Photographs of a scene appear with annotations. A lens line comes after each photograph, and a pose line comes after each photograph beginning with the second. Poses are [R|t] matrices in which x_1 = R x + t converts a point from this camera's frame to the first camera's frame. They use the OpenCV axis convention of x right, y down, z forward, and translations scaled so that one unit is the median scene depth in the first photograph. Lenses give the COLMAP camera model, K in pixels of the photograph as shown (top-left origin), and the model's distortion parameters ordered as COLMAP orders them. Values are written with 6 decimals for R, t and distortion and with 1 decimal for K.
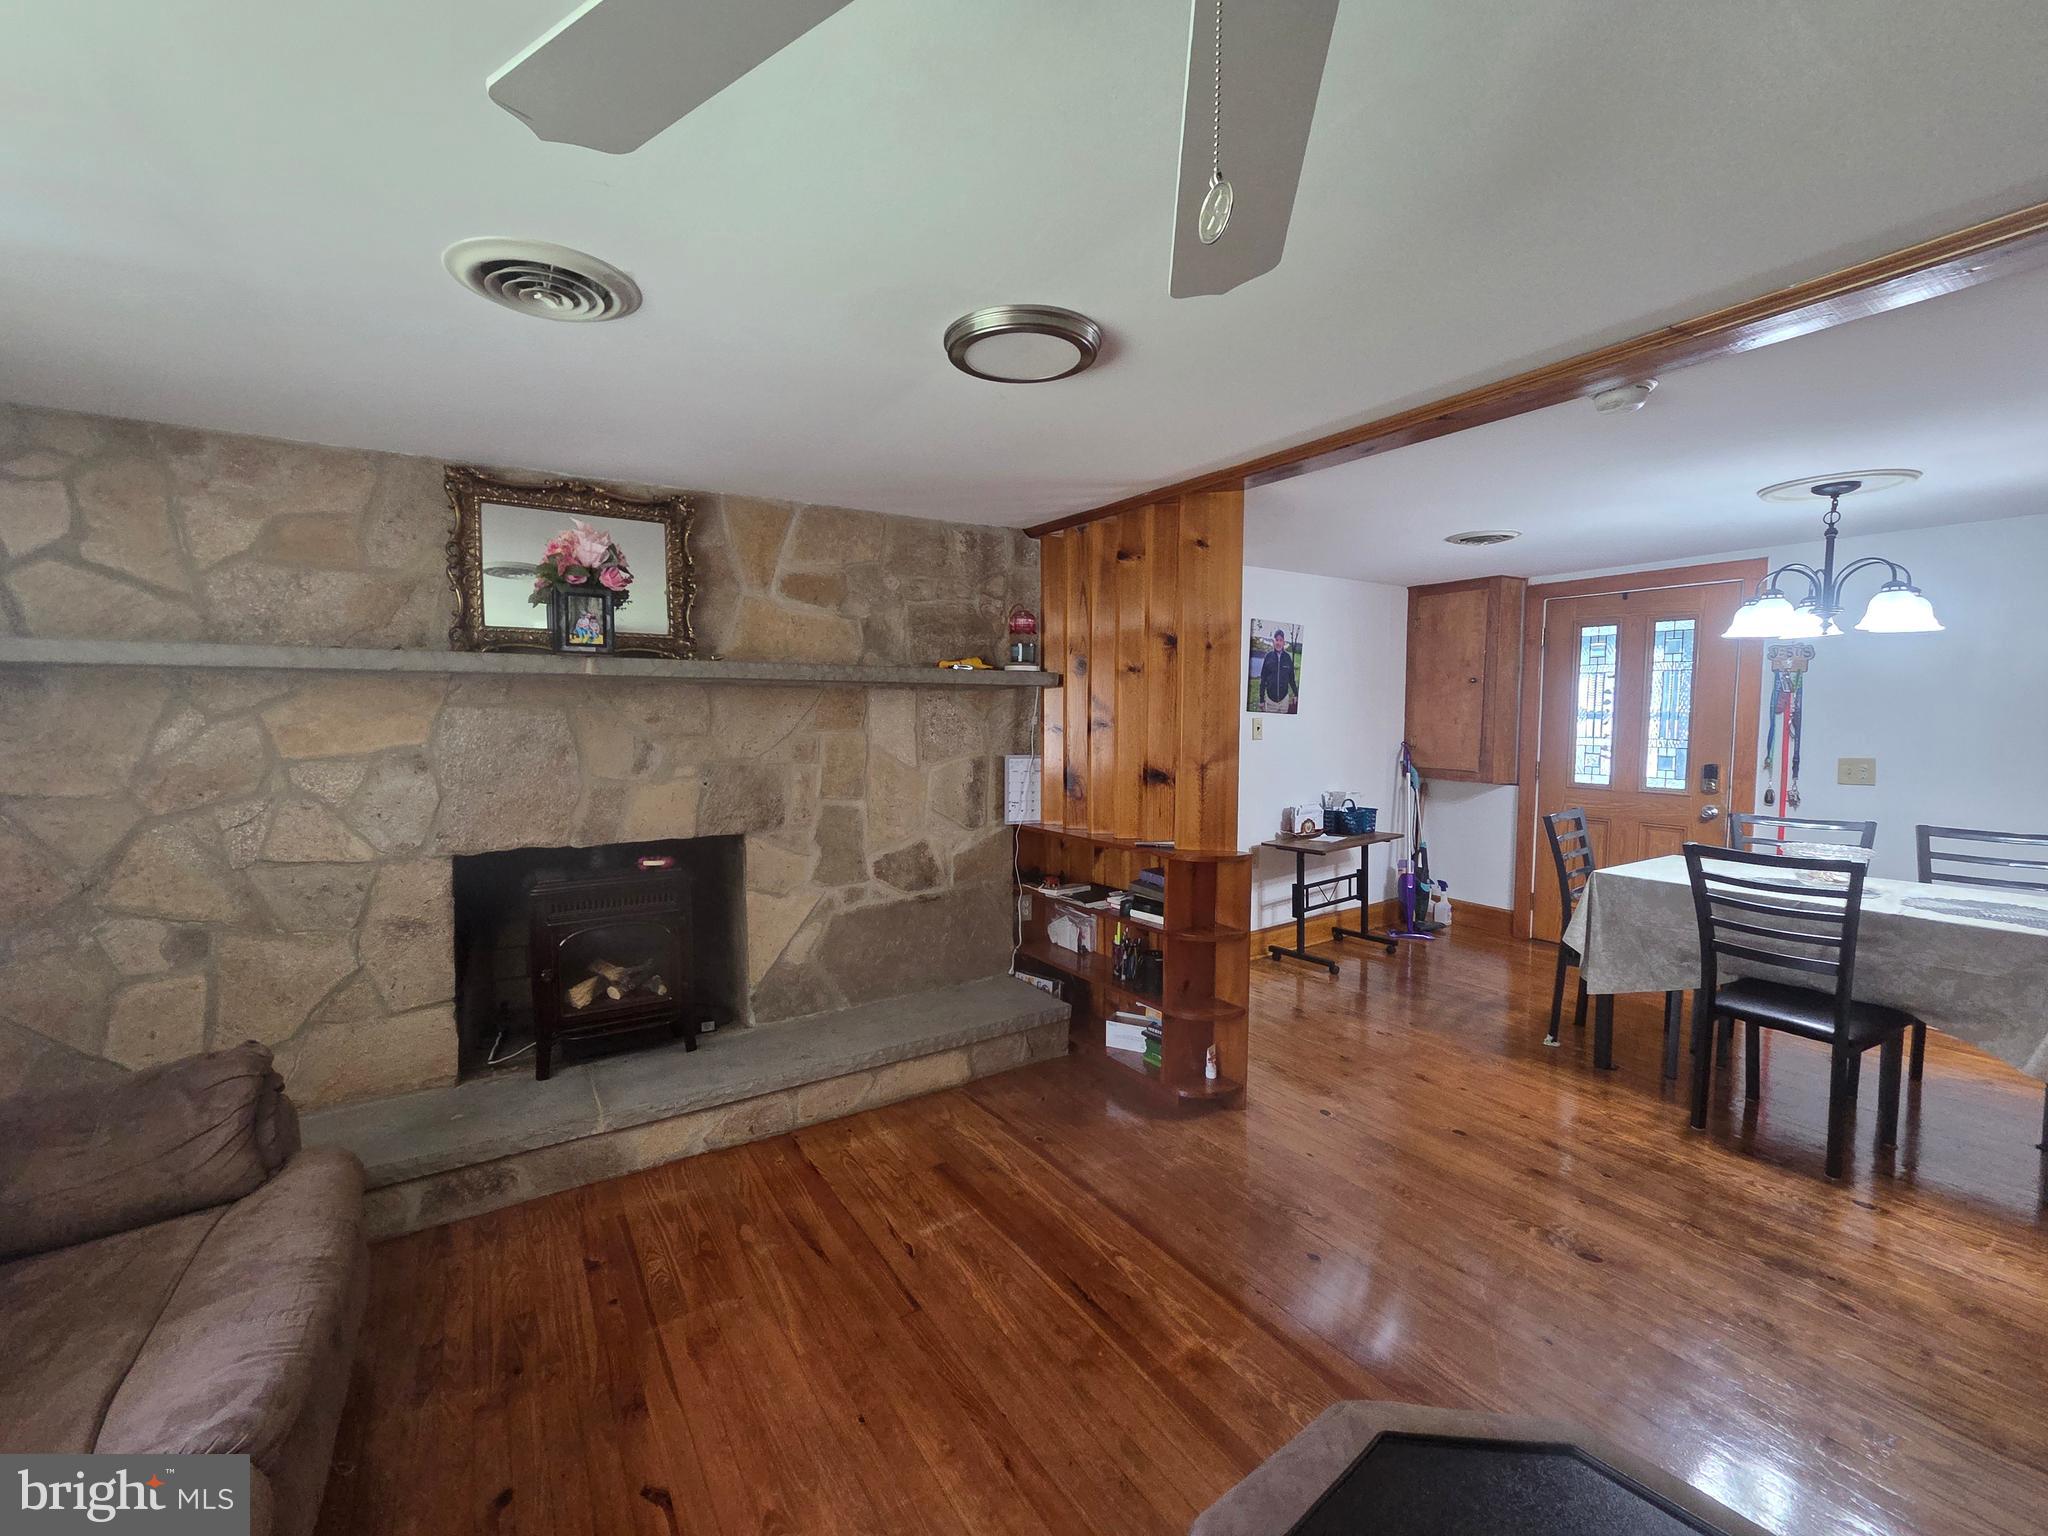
lens RADIAL K [[849.9, 0, 1014.6], [0, 849.9, 767.5], [0, 0, 1]] dist [0.001806, -0.000678]
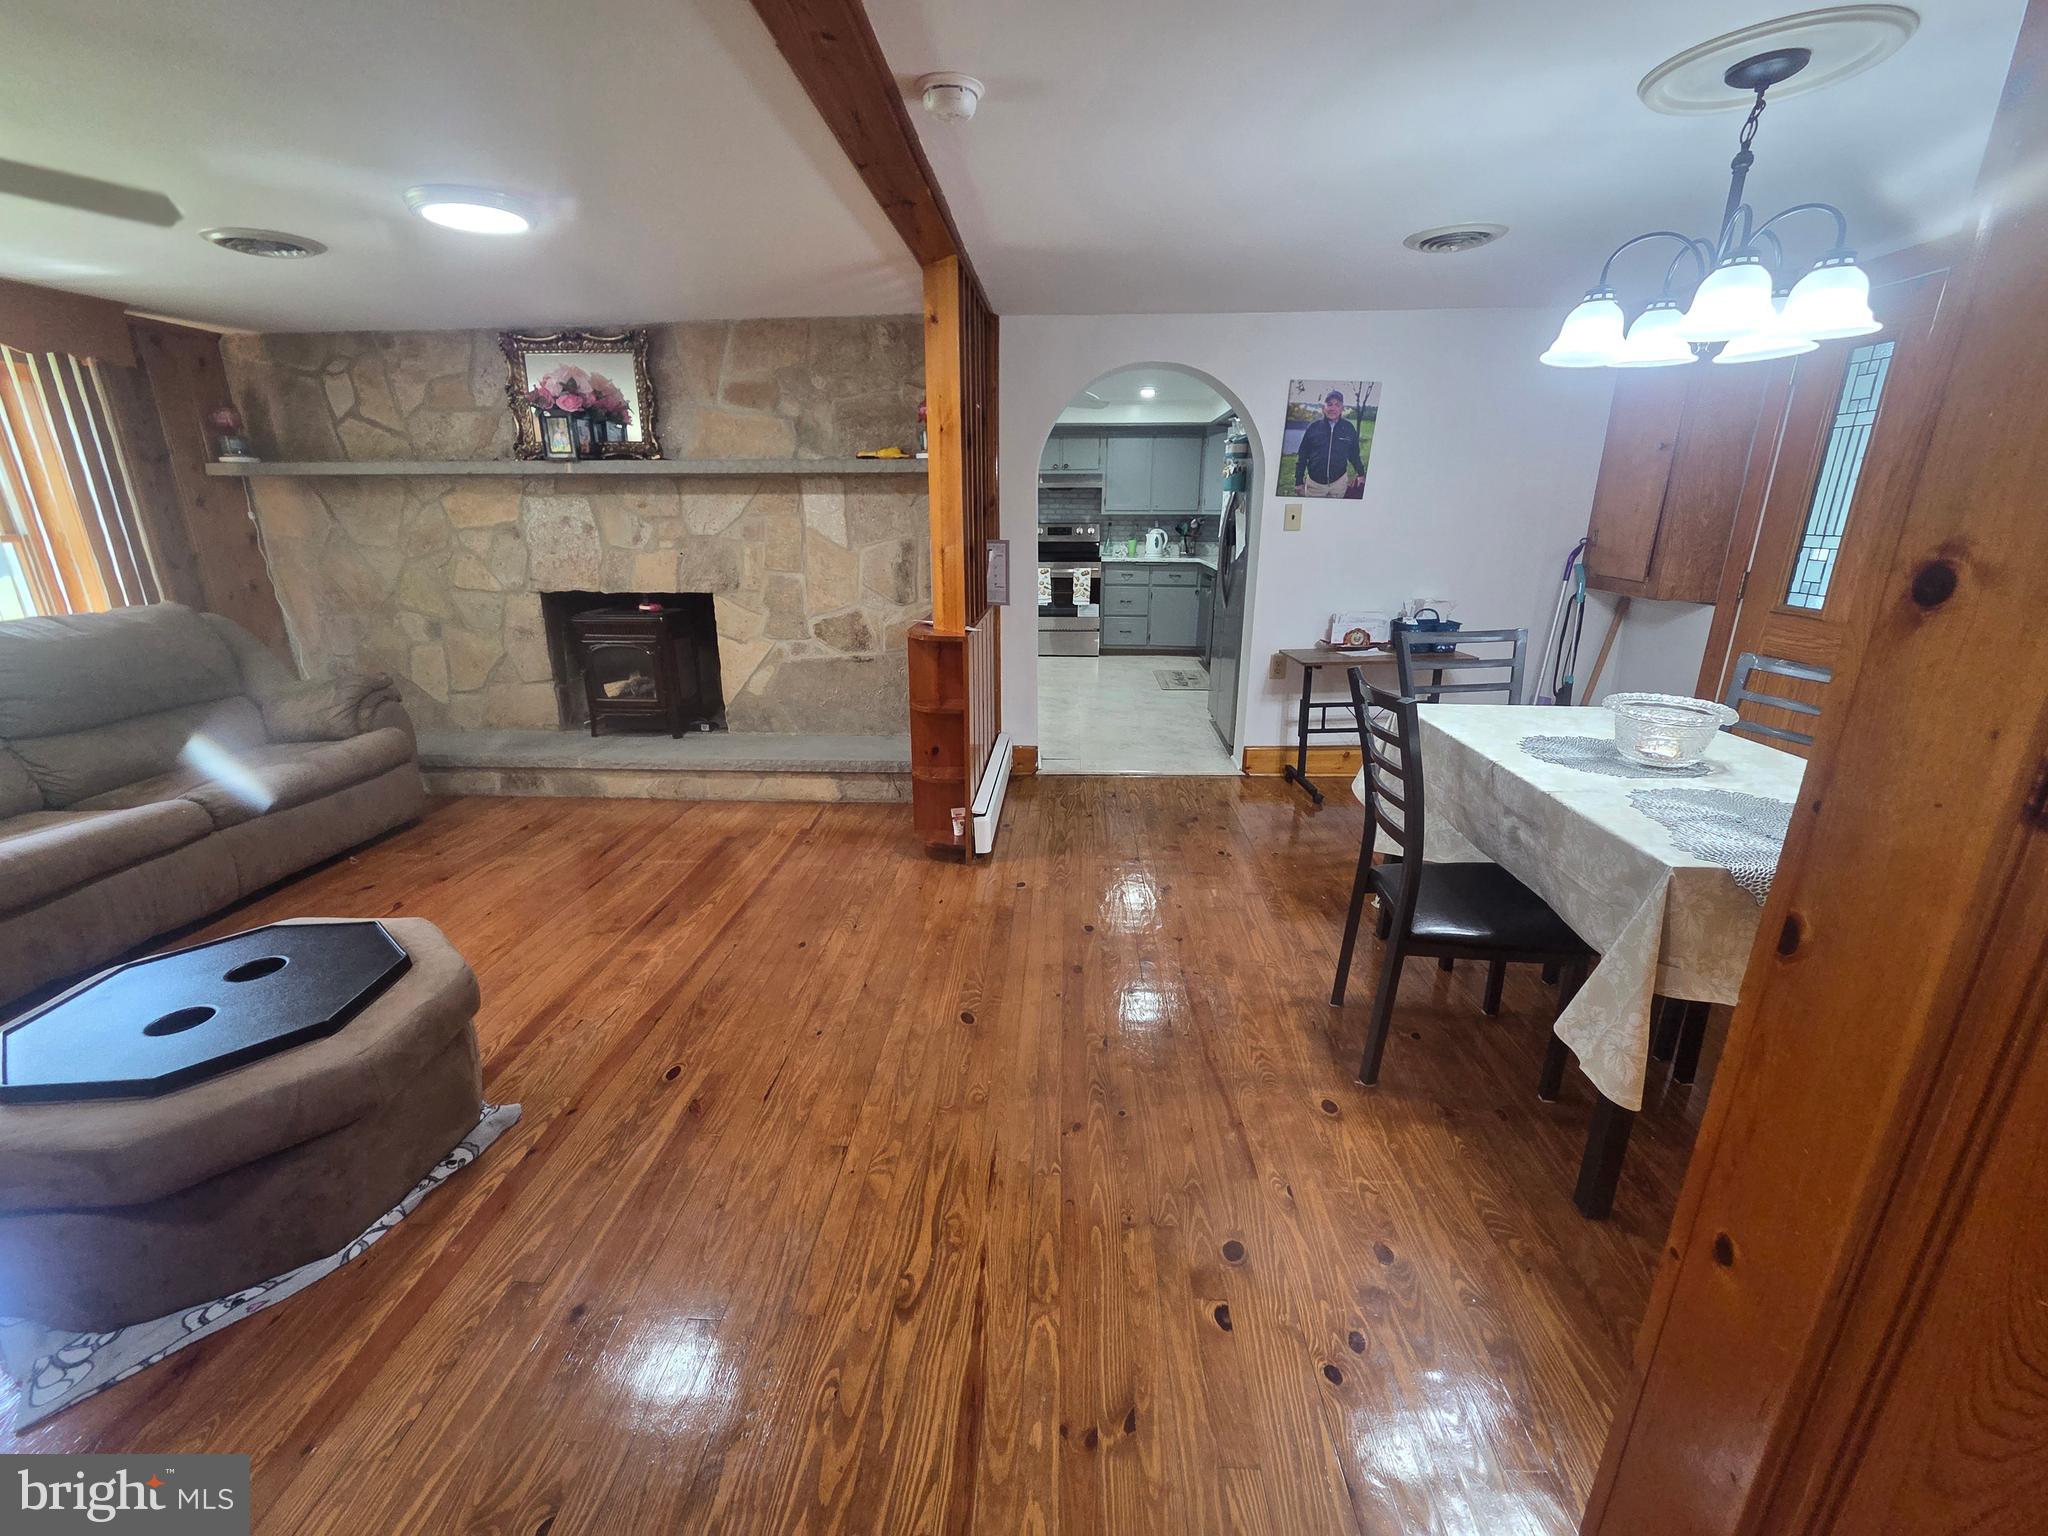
lens RADIAL K [[849.9, 0, 1014.6], [0, 849.9, 767.5], [0, 0, 1]] dist [0.001806, -0.000678]
pose [[0.804676, 0.172382, -0.568138, 0.935711], [-0.034494, 0.968879, 0.245118, -0.001749], [0.592711, -0.177643, 0.785581, 0.174601]]
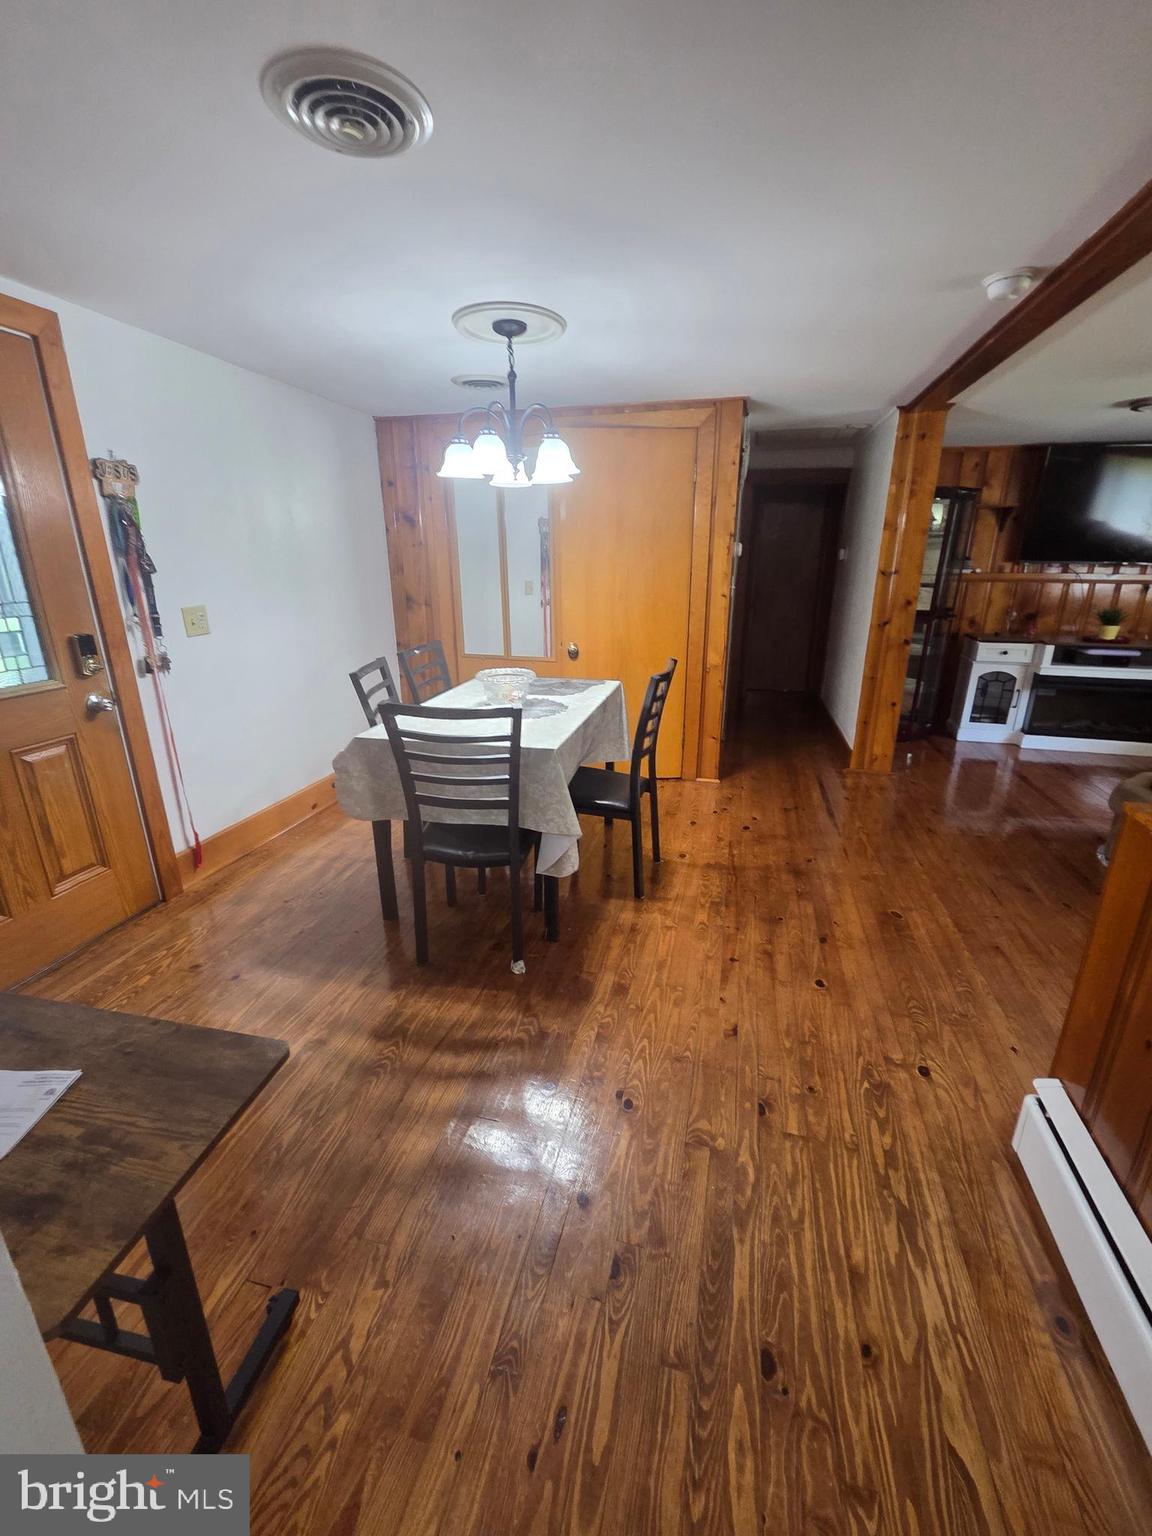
lens RADIAL K [[639.4, 0, 576.8], [0, 639.4, 756.7], [0, 0, 1]] dist [-0.003311, -0.000234]
pose [[-0.680250, -0.227405, 0.696811, 0.233561], [0.046363, 0.935403, 0.350531, -0.106927], [-0.731512, 0.270755, -0.625765, 1.528293]]
